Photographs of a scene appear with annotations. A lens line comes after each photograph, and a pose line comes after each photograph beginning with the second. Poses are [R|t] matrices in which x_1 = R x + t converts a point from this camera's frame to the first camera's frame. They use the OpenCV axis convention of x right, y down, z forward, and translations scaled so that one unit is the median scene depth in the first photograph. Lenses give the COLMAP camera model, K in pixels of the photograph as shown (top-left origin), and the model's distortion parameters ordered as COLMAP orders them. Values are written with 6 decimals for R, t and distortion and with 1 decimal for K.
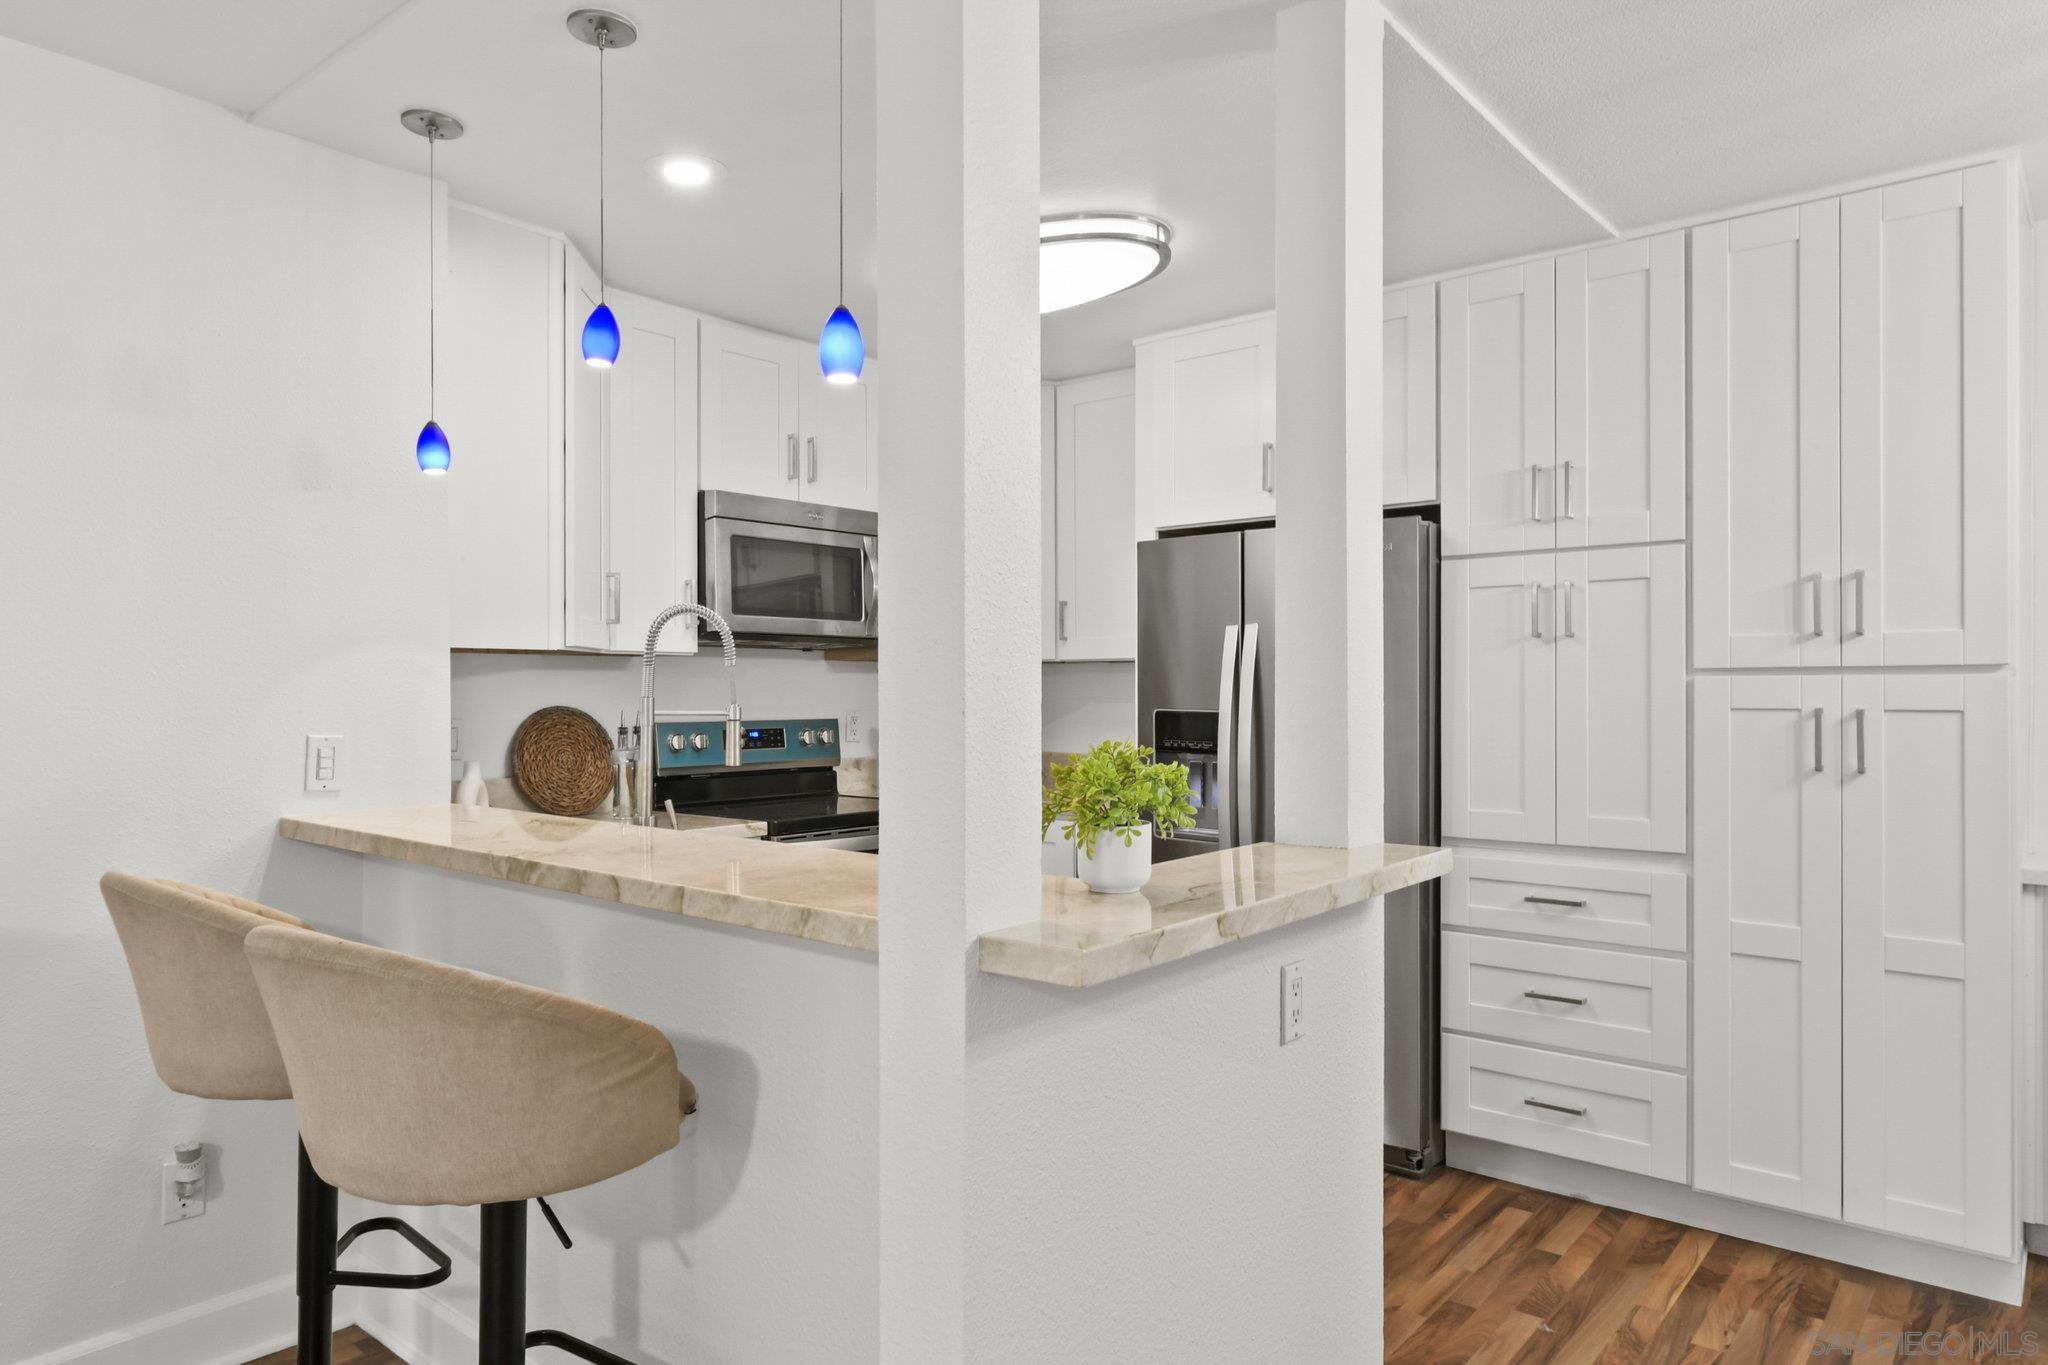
lens RADIAL K [[1286.4, 0, 1029.6], [0, 1286.4, 691.8], [0, 0, 1]] dist [-0.003353, 0.004721]
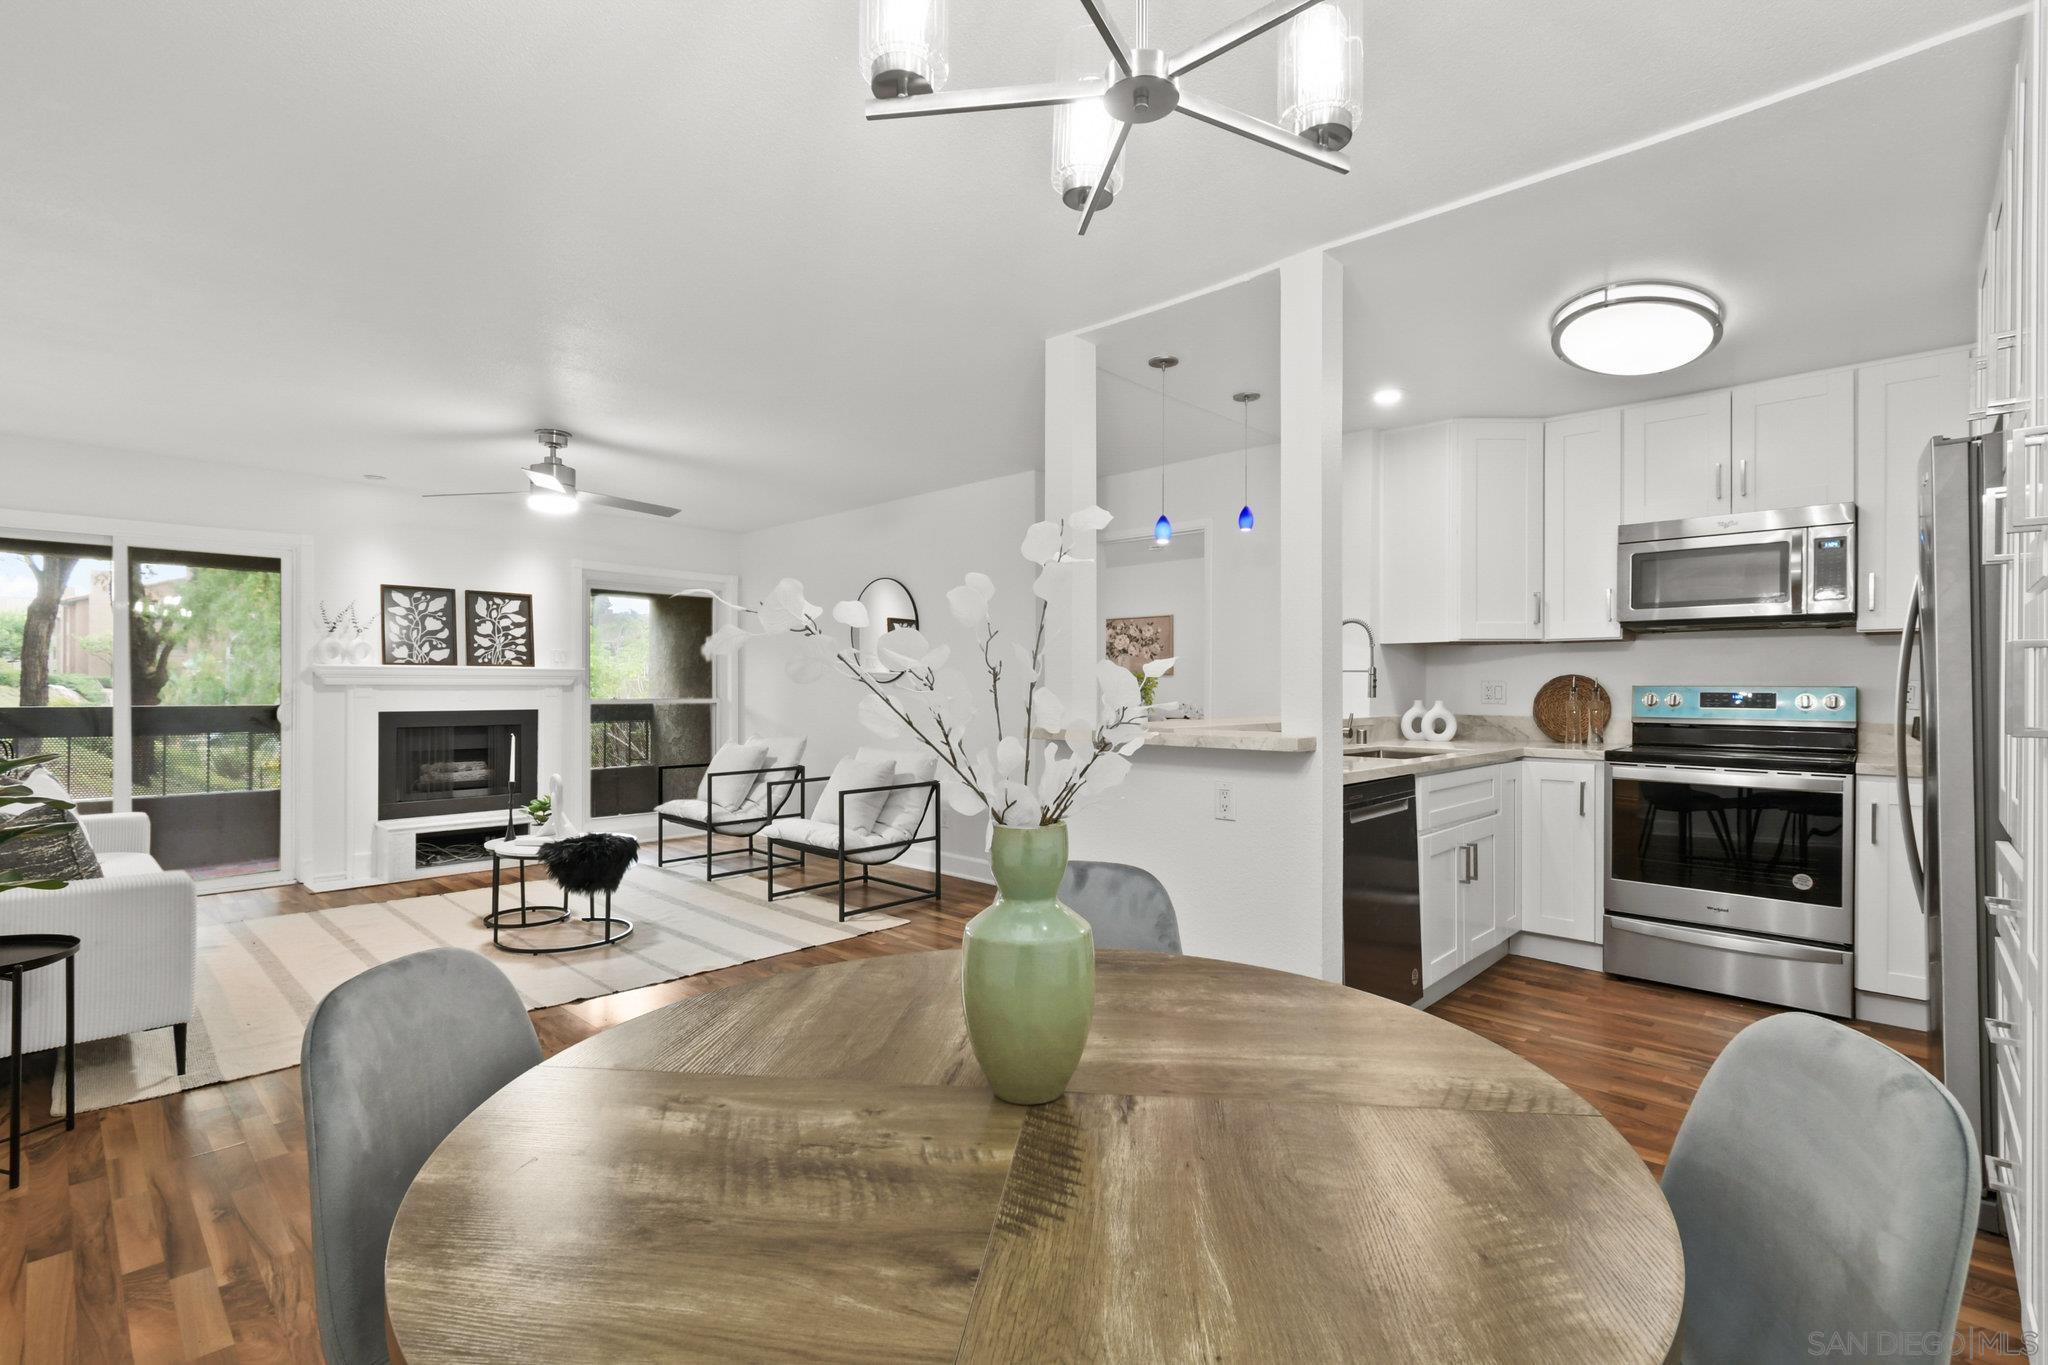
lens RADIAL K [[939.9, 0, 1017.2], [0, 939.9, 684.9], [0, 0, 1]] dist [-0.001585, 0.001545]
pose [[-0.066212, -0.000262, -0.997806, 1.077939], [-0.006538, 0.999979, 0.000171, 0.036344], [0.997784, 0.006535, -0.066212, 0.473677]]
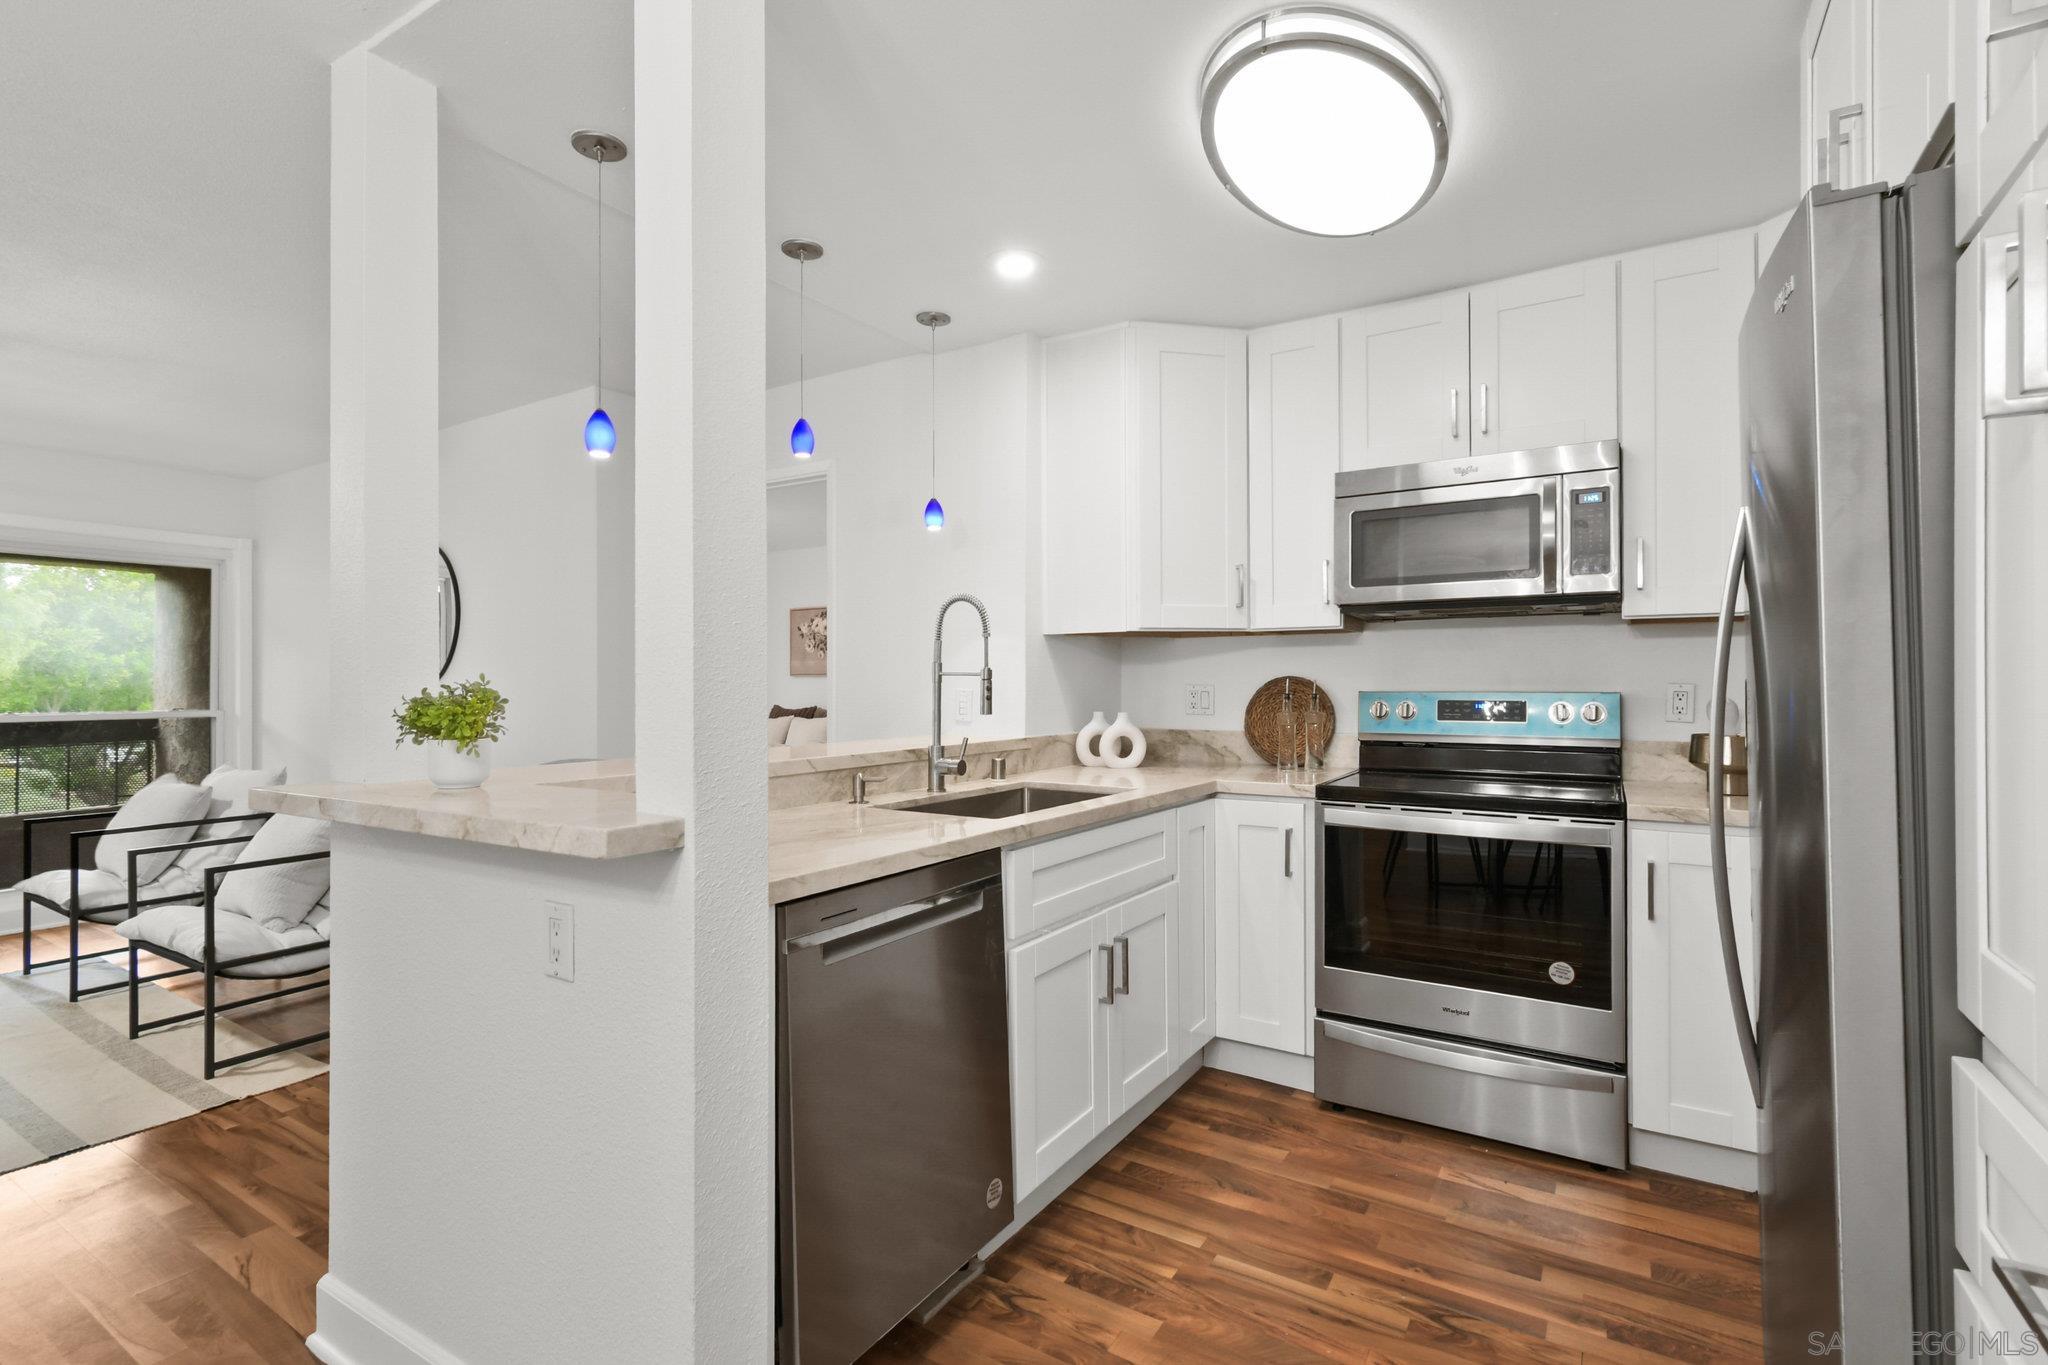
lens RADIAL K [[939.9, 0, 1035.8], [0, 939.9, 675.2], [0, 0, 1]] dist [-0.001585, 0.001545]
pose [[0.133470, -0.007514, -0.991024, 0.617763], [-0.001503, 0.999969, -0.007784, 0.022574], [0.991052, 0.002528, 0.133455, 0.795639]]
